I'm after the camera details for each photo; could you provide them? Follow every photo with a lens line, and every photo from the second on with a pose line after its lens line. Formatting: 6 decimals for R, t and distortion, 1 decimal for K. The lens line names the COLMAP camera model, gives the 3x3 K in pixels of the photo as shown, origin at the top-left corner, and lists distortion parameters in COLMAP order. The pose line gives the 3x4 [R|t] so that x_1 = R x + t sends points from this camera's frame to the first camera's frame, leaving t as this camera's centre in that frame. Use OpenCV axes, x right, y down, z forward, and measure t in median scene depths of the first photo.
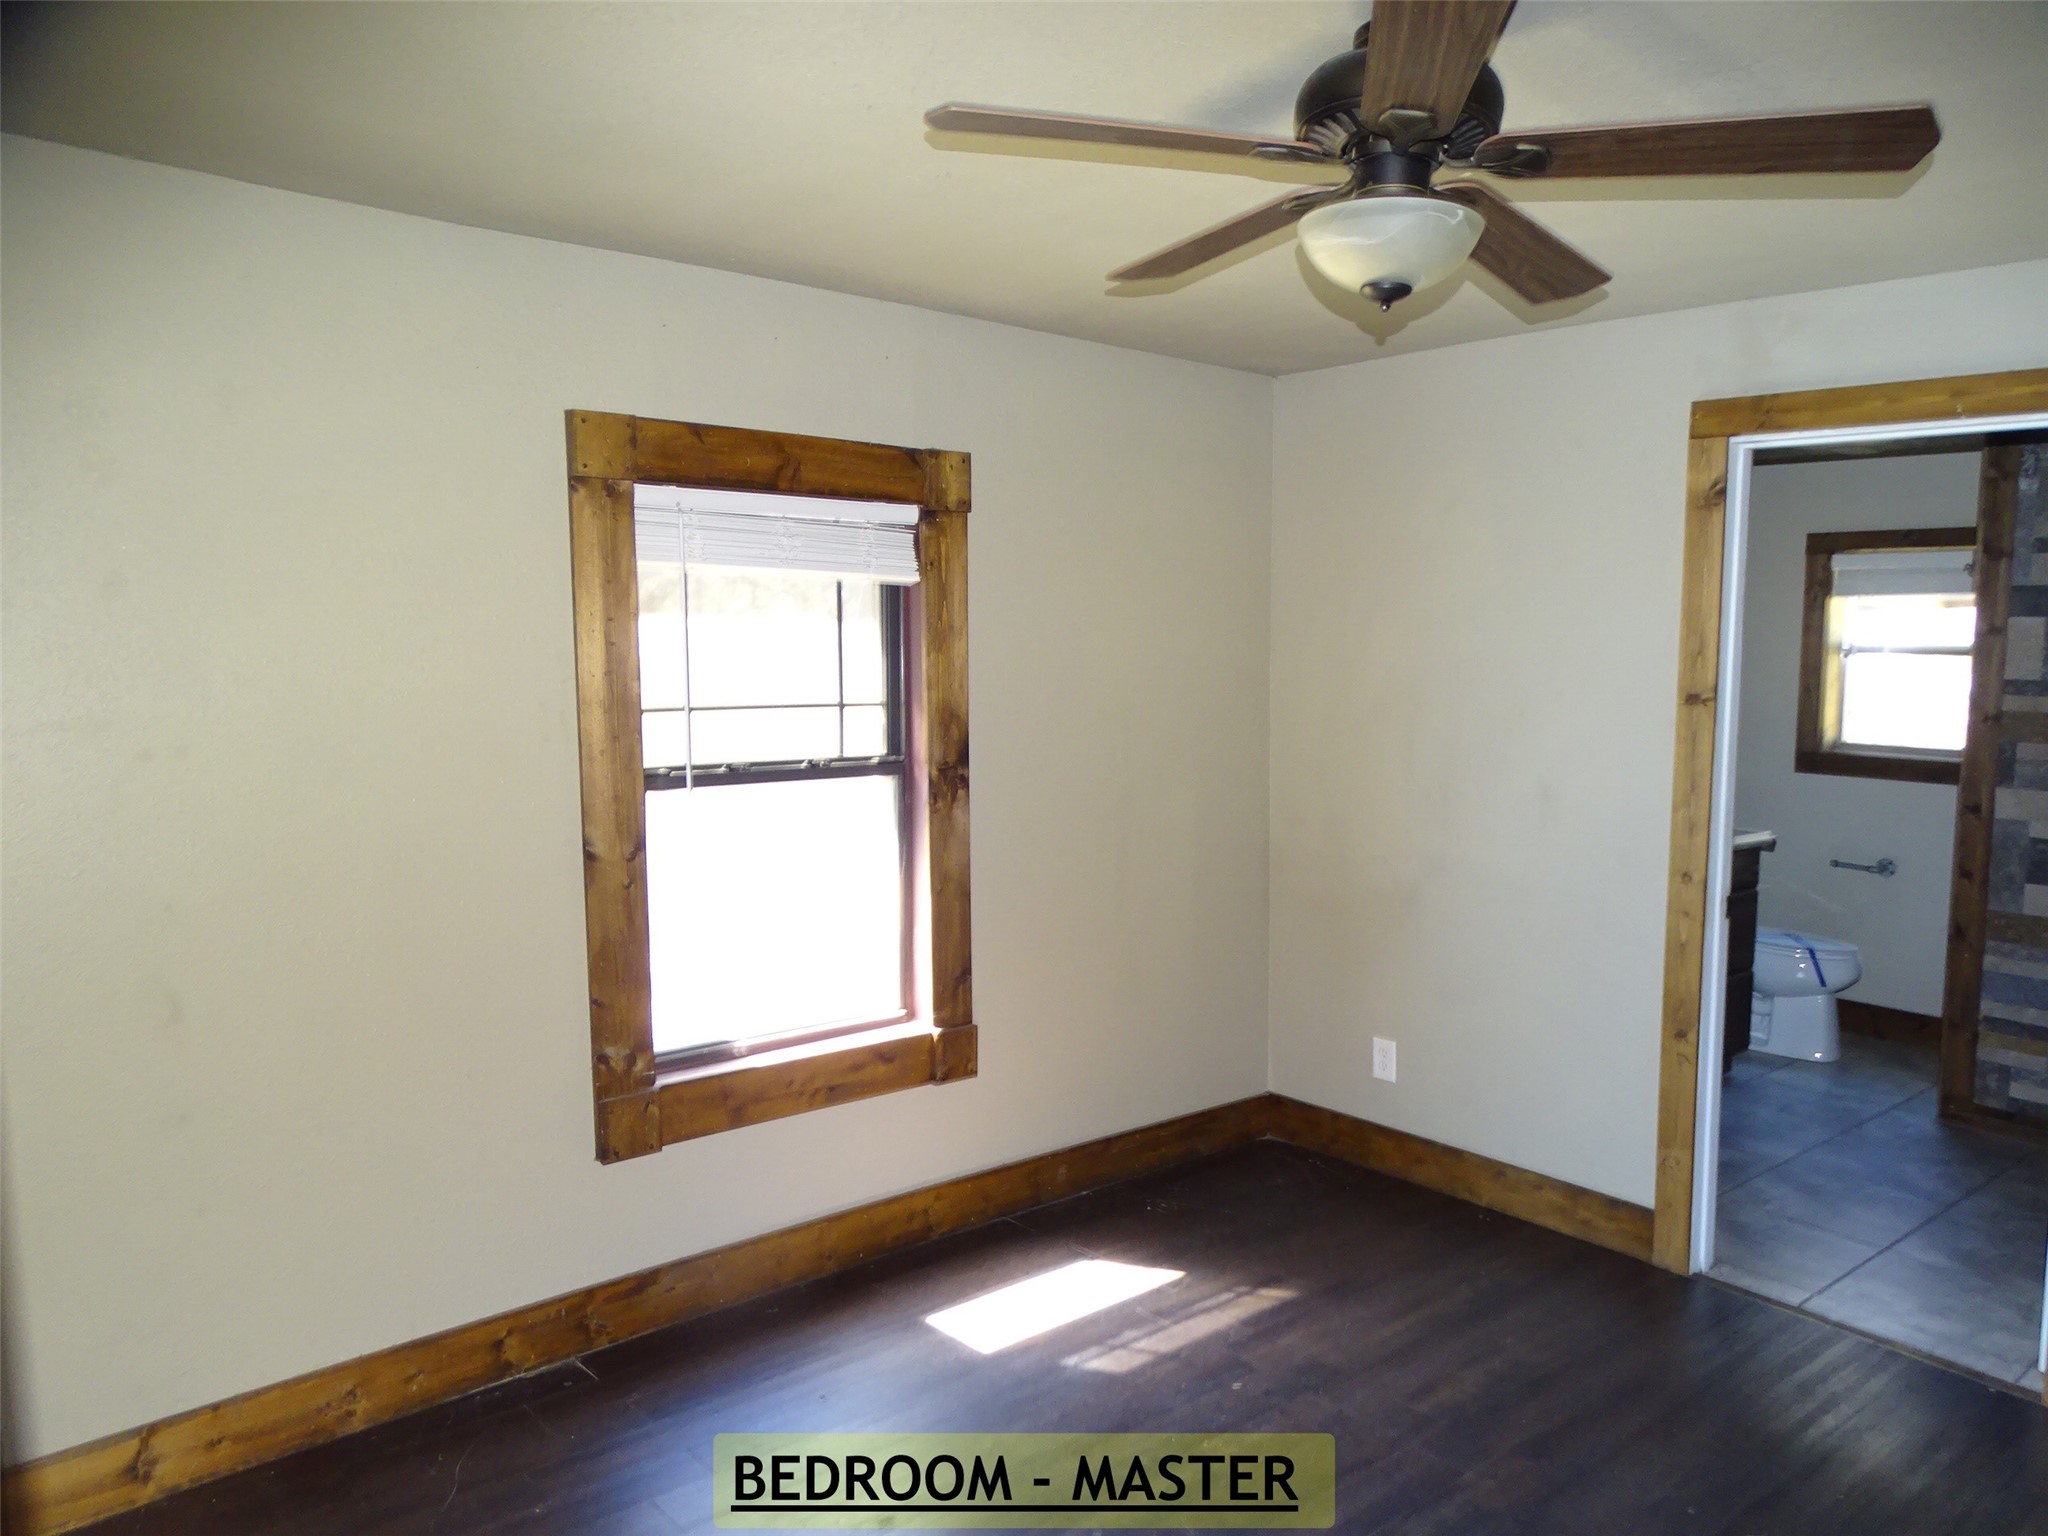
lens RADIAL K [[1424.0, 0, 1024.3], [0, 1424.0, 771.7], [0, 0, 1]] dist [0.000593, 0.000248]
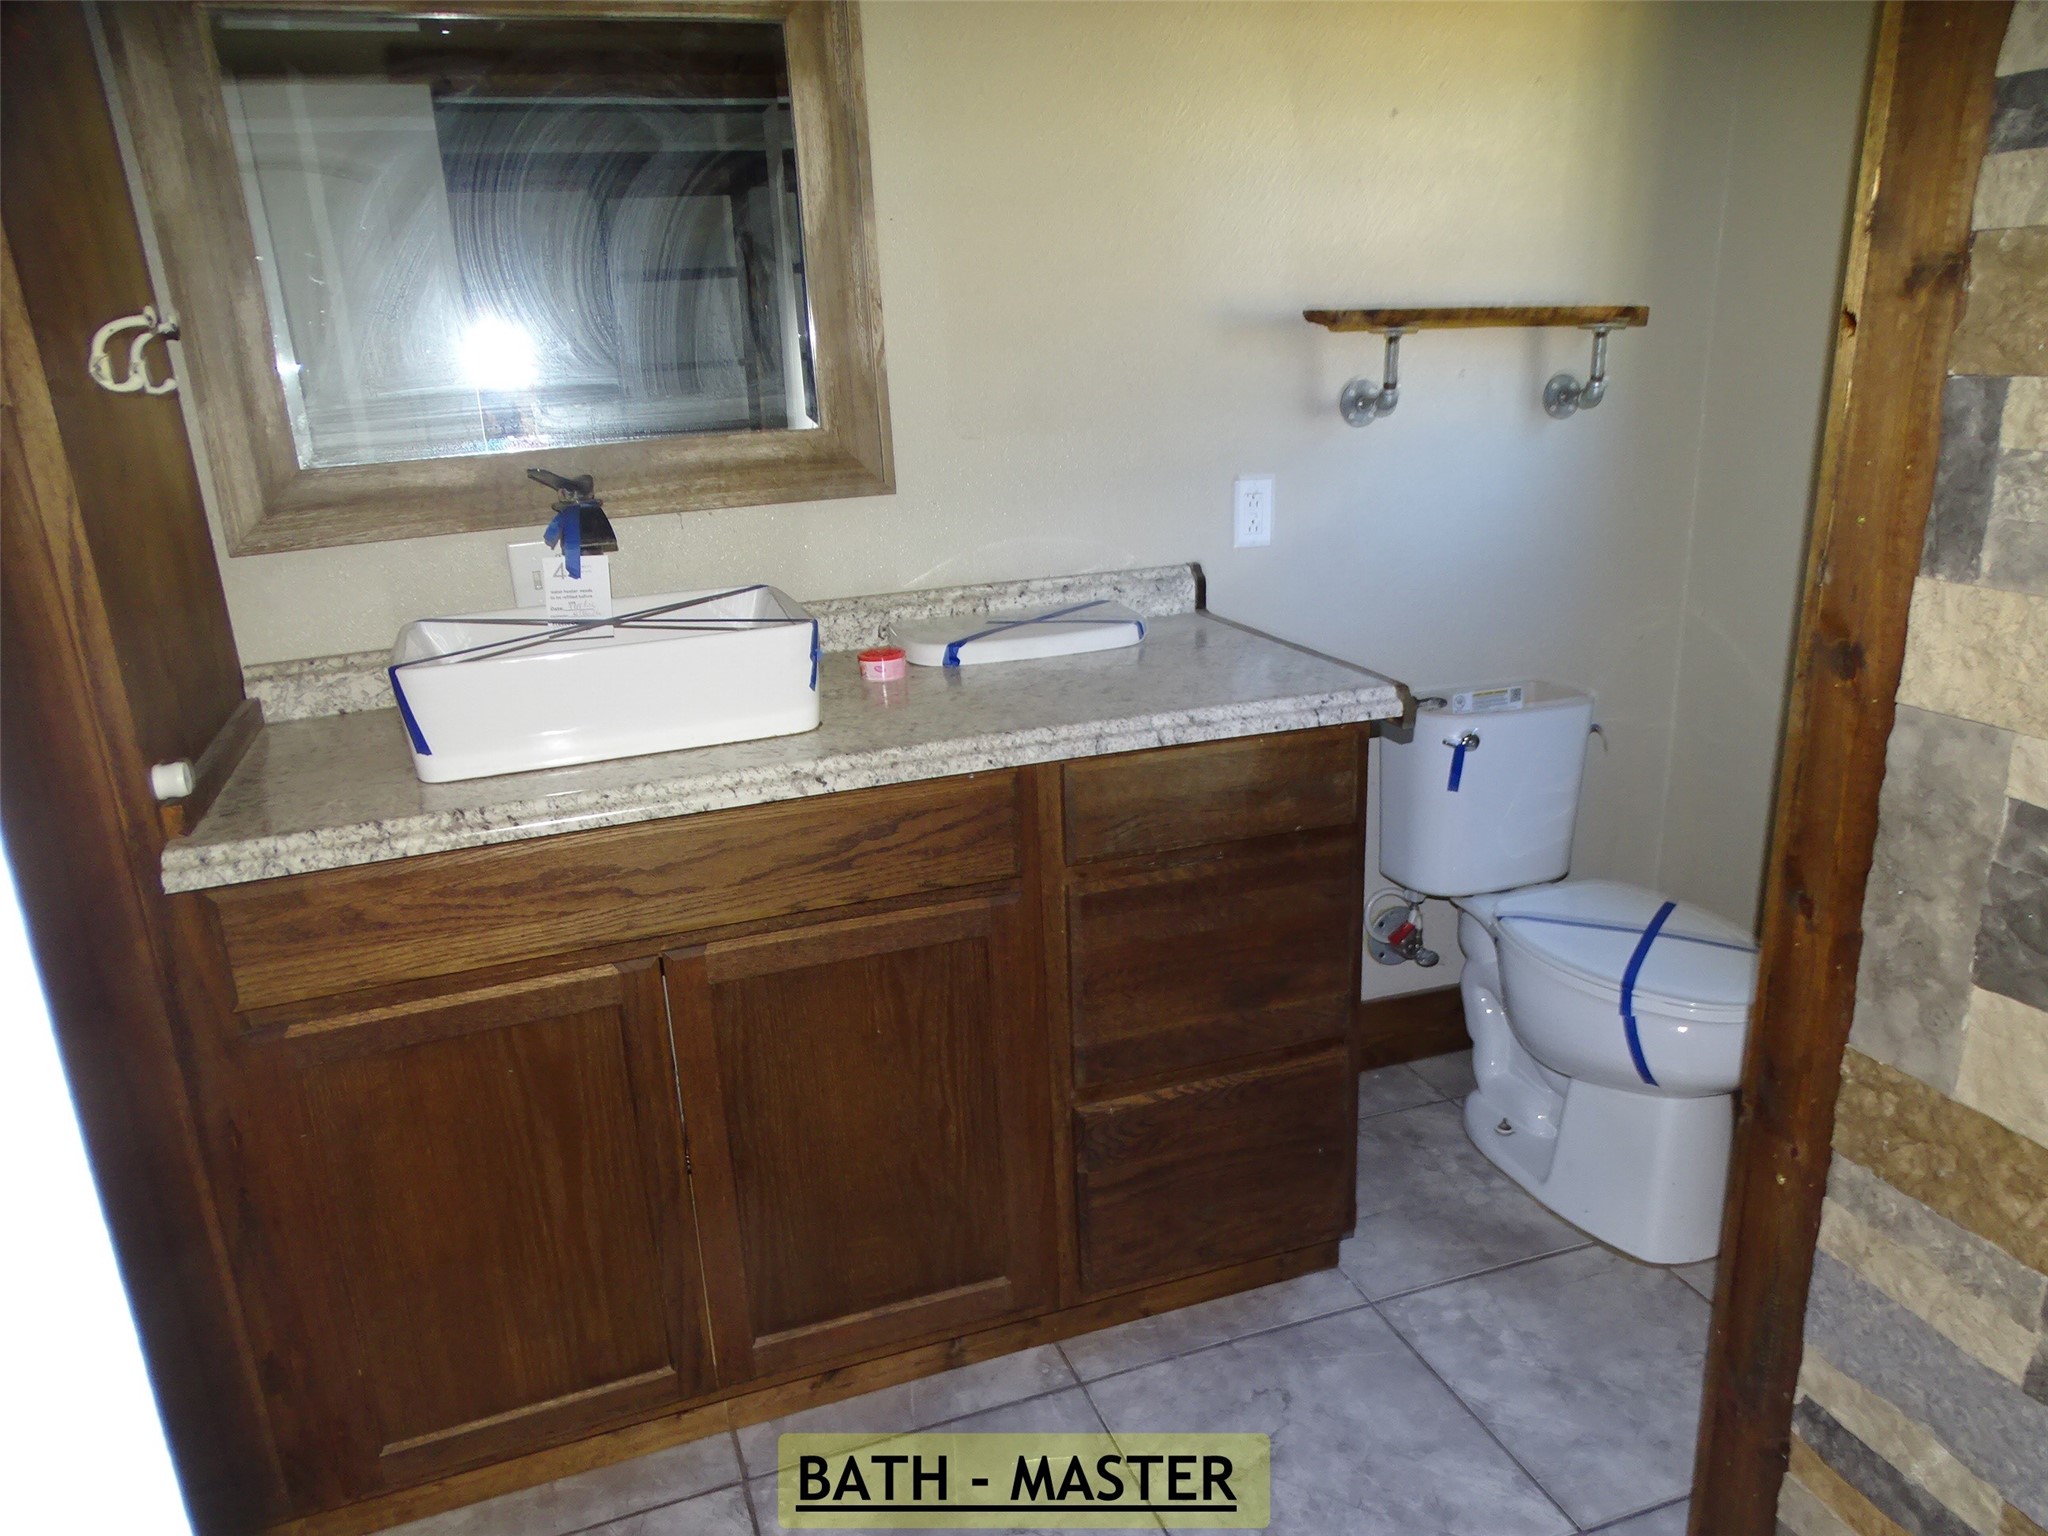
lens RADIAL K [[1424.0, 0, 1025.2], [0, 1424.0, 766.3], [0, 0, 1]] dist [0.000593, 0.000248]
pose [[0.924681, 0.072553, -0.373765, 0.639017], [0.005363, 0.979097, 0.203323, -0.006876], [0.380704, -0.190014, 0.904964, 0.725902]]
